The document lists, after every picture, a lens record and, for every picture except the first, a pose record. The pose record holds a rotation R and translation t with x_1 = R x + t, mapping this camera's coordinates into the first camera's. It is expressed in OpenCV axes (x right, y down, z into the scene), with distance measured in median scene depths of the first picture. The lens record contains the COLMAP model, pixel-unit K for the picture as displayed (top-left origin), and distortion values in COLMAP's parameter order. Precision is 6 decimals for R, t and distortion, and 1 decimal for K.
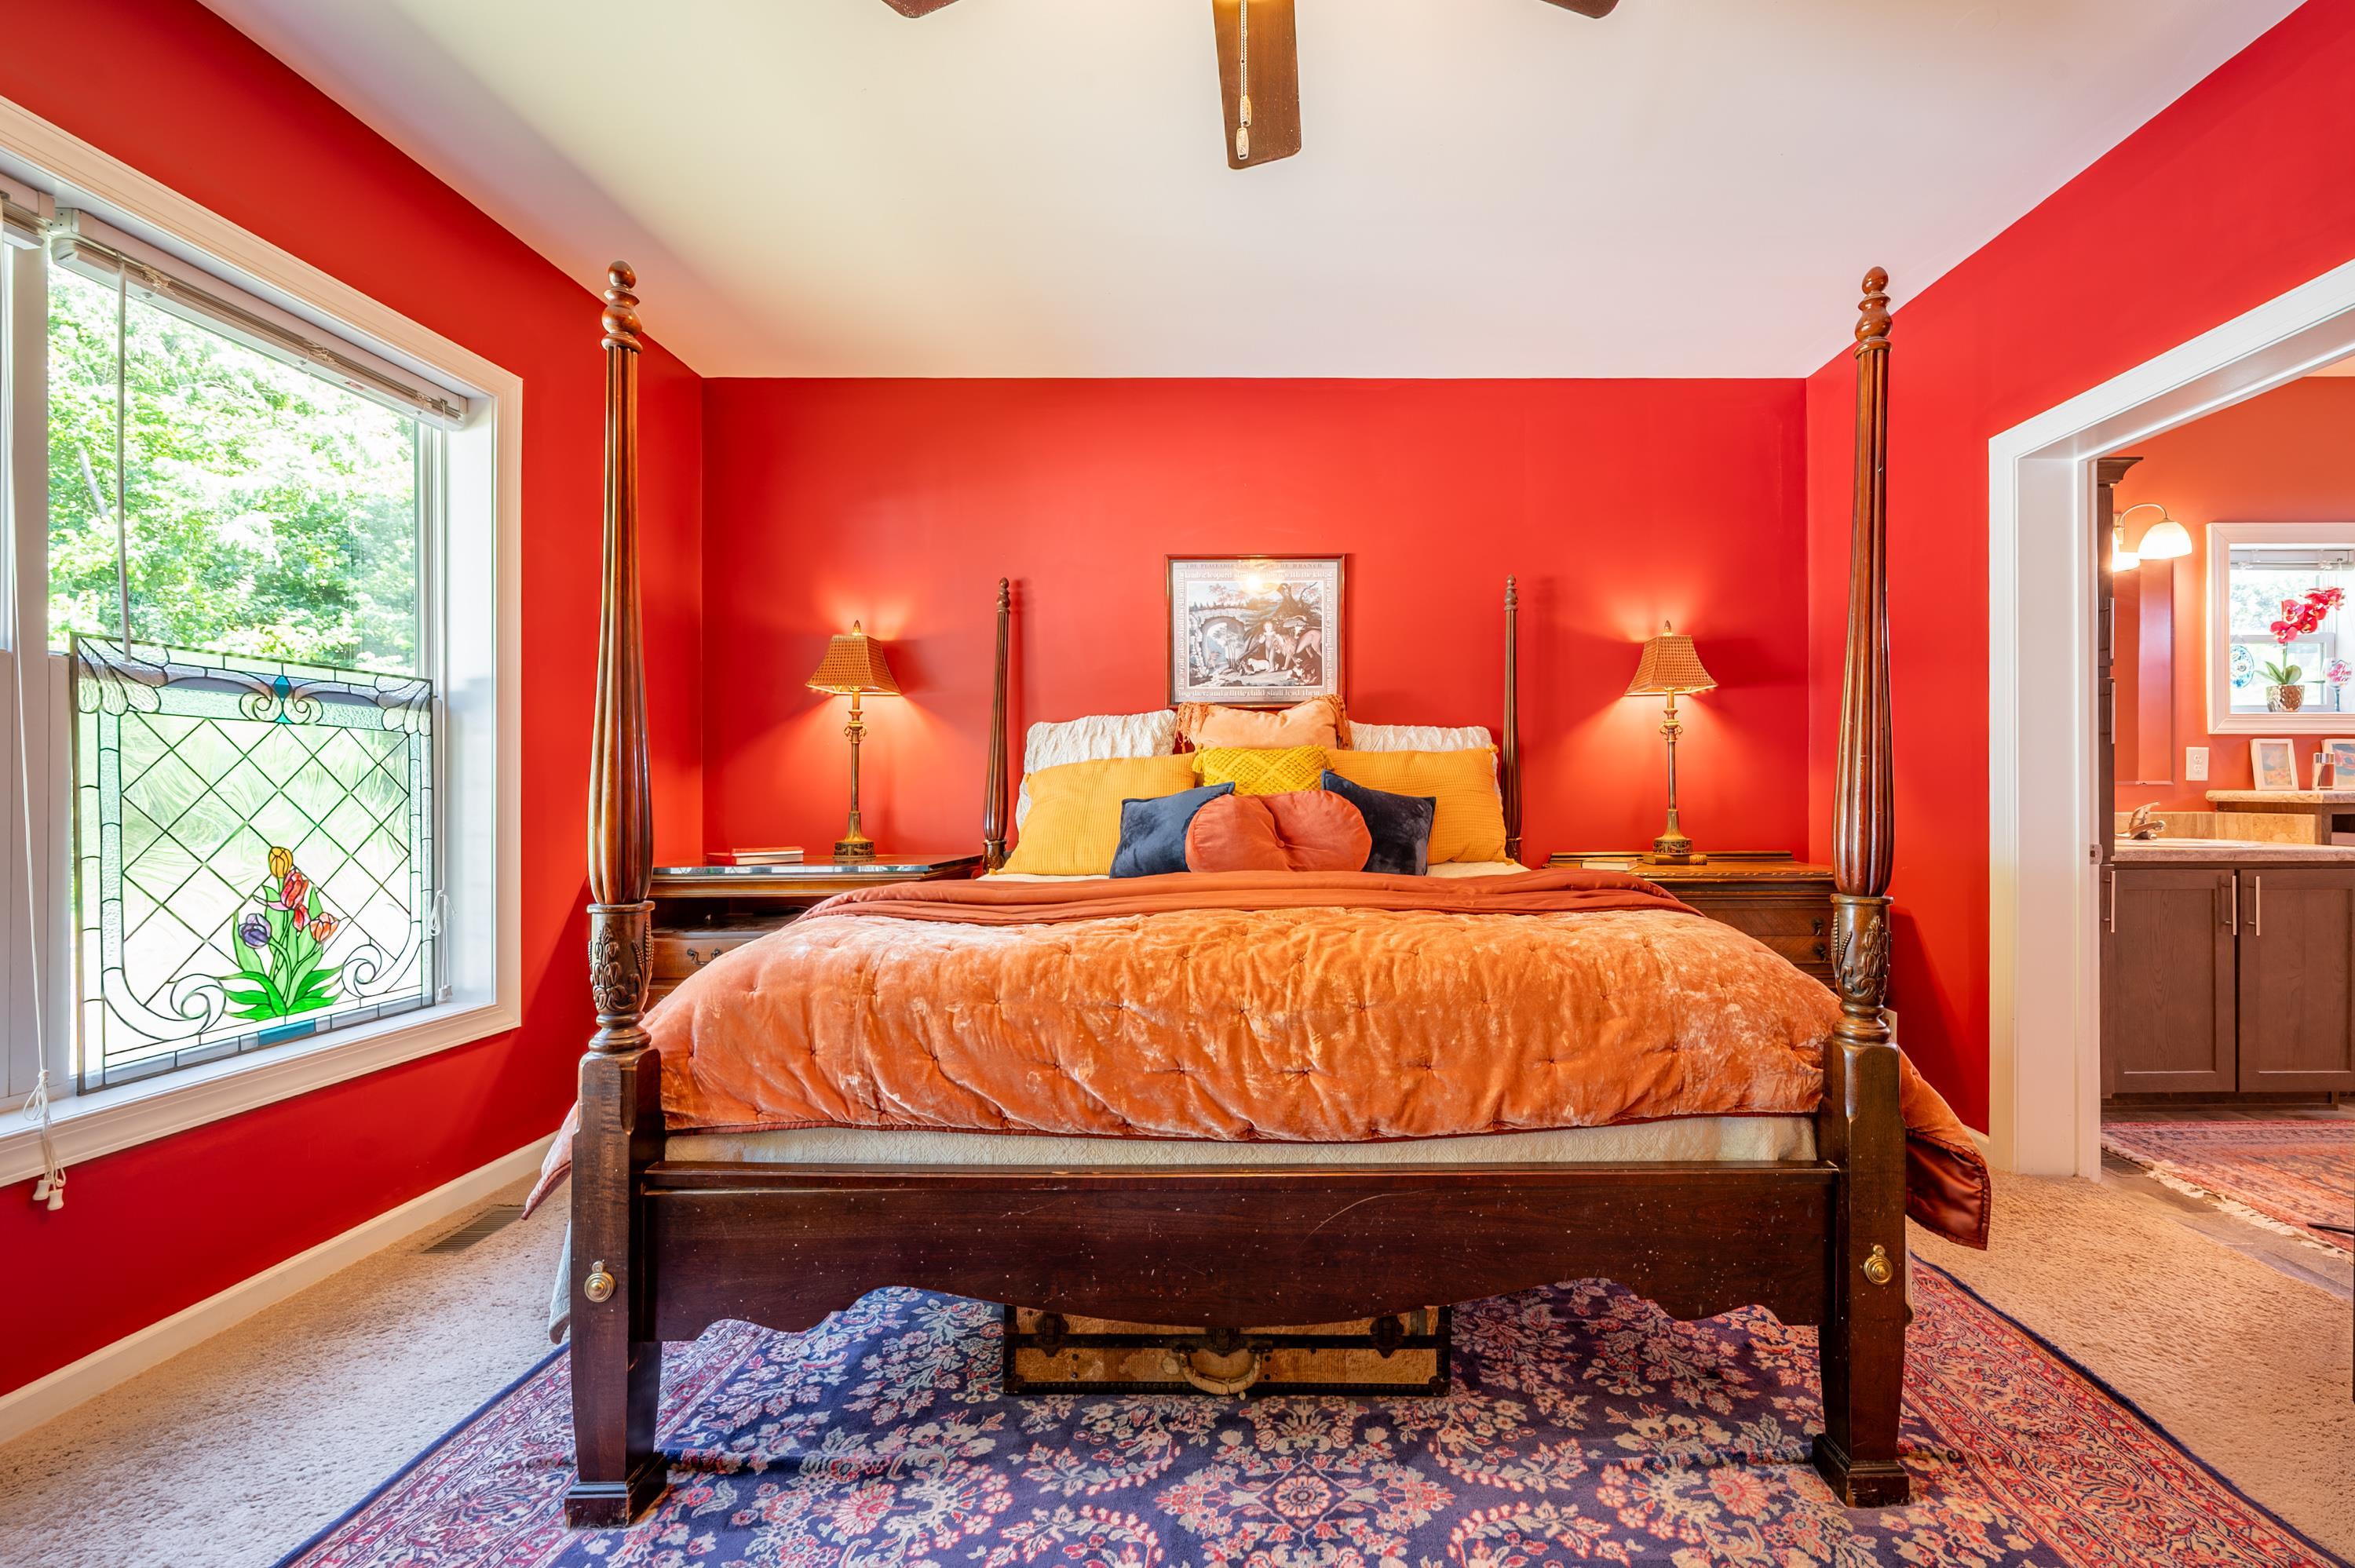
lens RADIAL K [[946.8, 0, 1192.0], [0, 946.8, 795.4], [0, 0, 1]] dist [-0.000848, 0.000015]
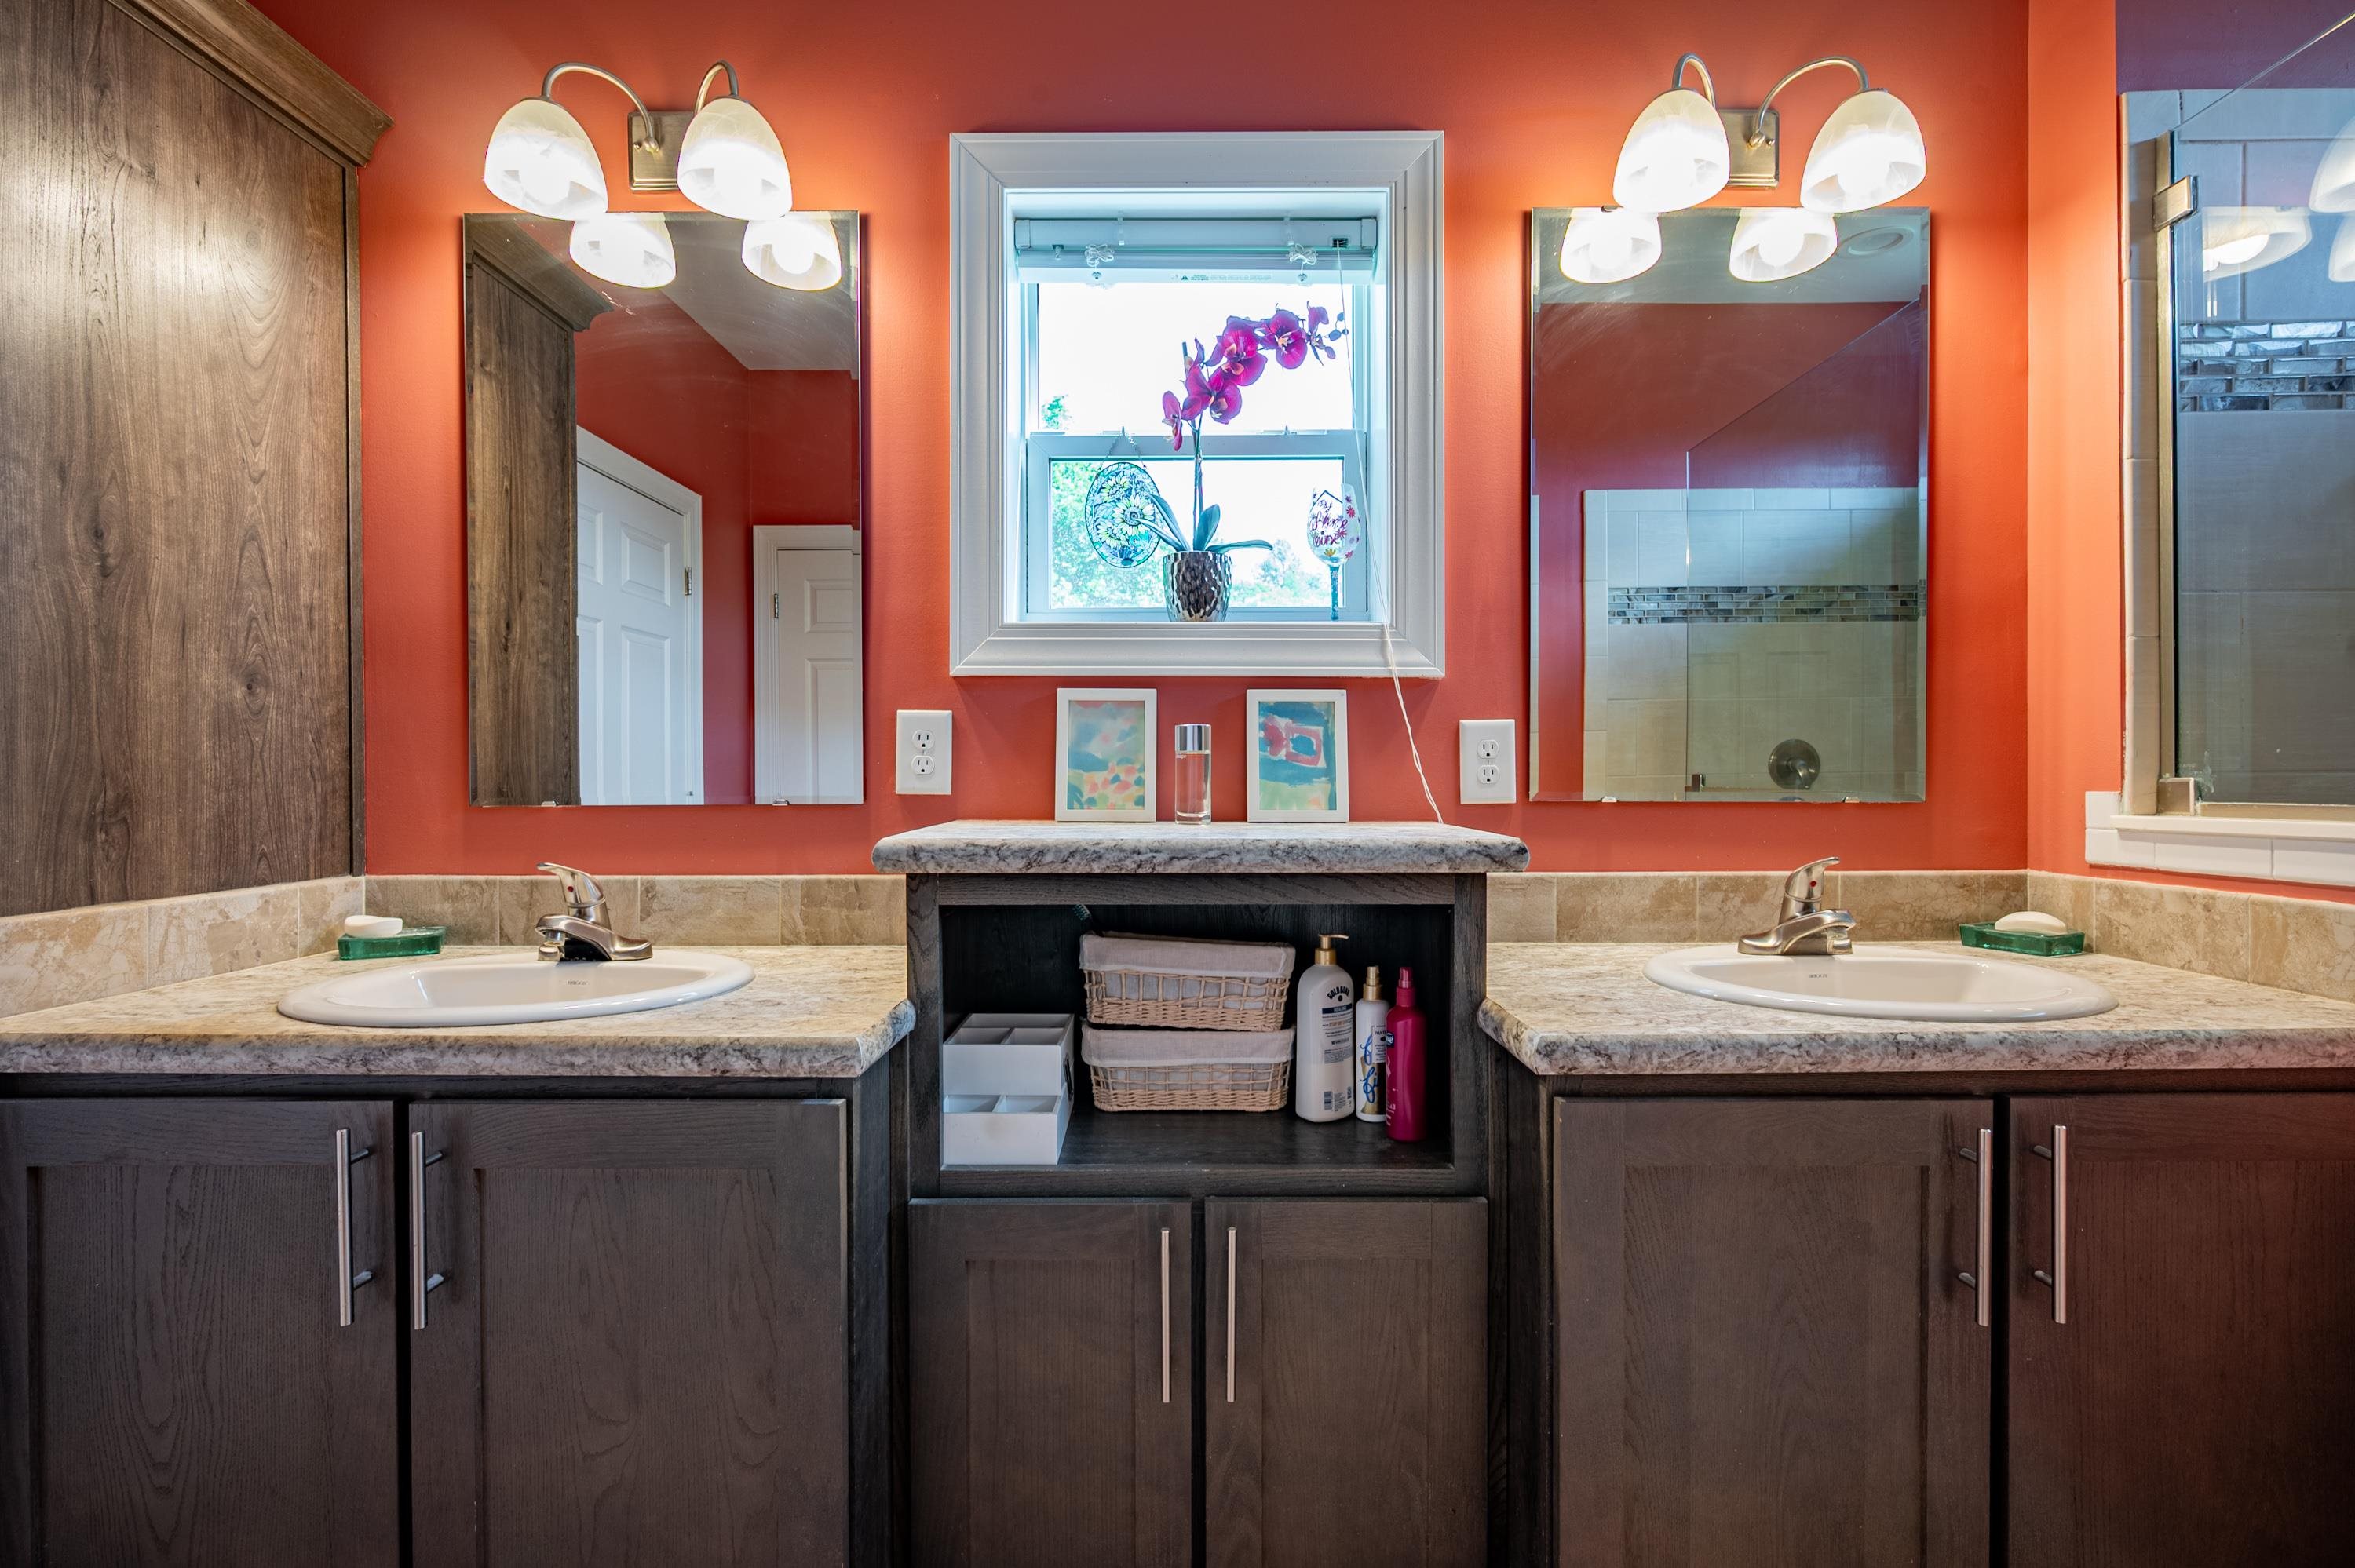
lens RADIAL K [[1058.9, 0, 1169.8], [0, 1058.9, 780.6], [0, 0, 1]] dist [-0.000056, -0.000186]
pose [[0.999970, 0.003434, 0.006901, 1.041149], [-0.003427, 0.999994, -0.001062, -0.019456], [-0.006904, 0.001038, 0.999976, 0.505760]]
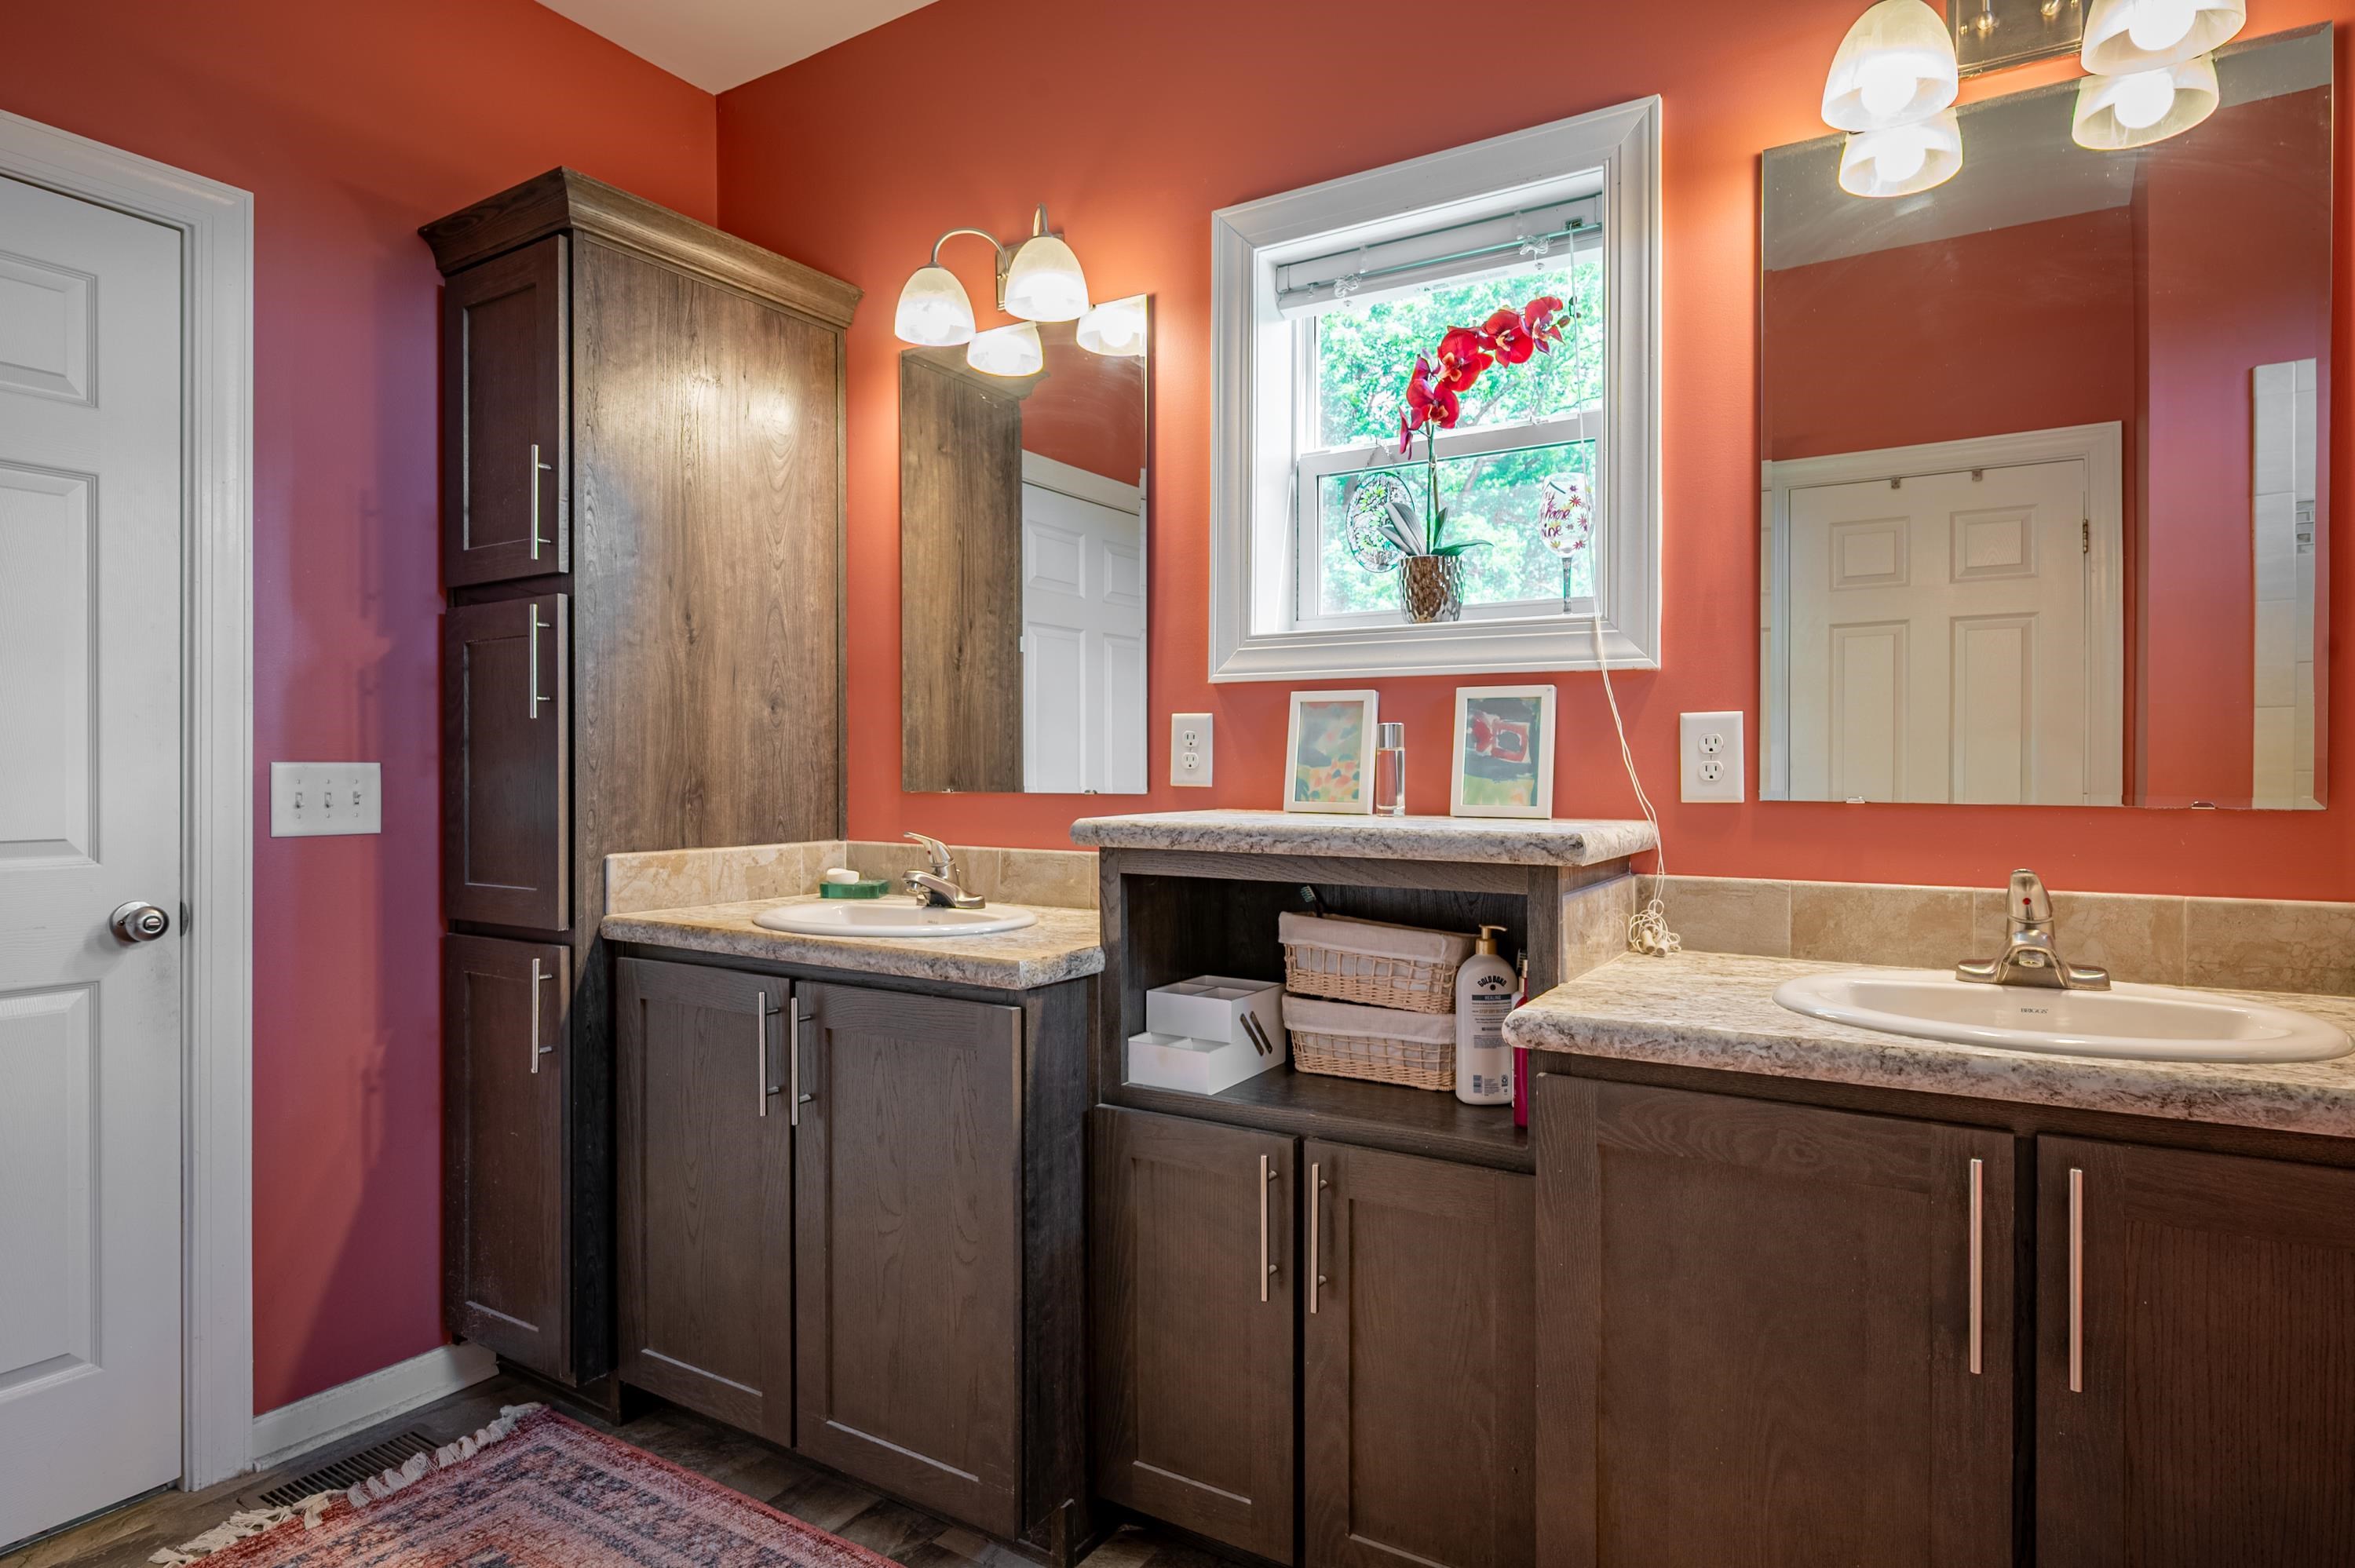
lens RADIAL K [[1284.1, 0, 1177.1], [0, 1284.1, 771.2], [0, 0, 1]] dist [-0.001026, -0.000616]
pose [[0.854701, 0.007893, -0.519060, 1.232721], [-0.009796, 0.999952, -0.000924, -0.020338], [0.519027, 0.005874, 0.854737, 0.425377]]
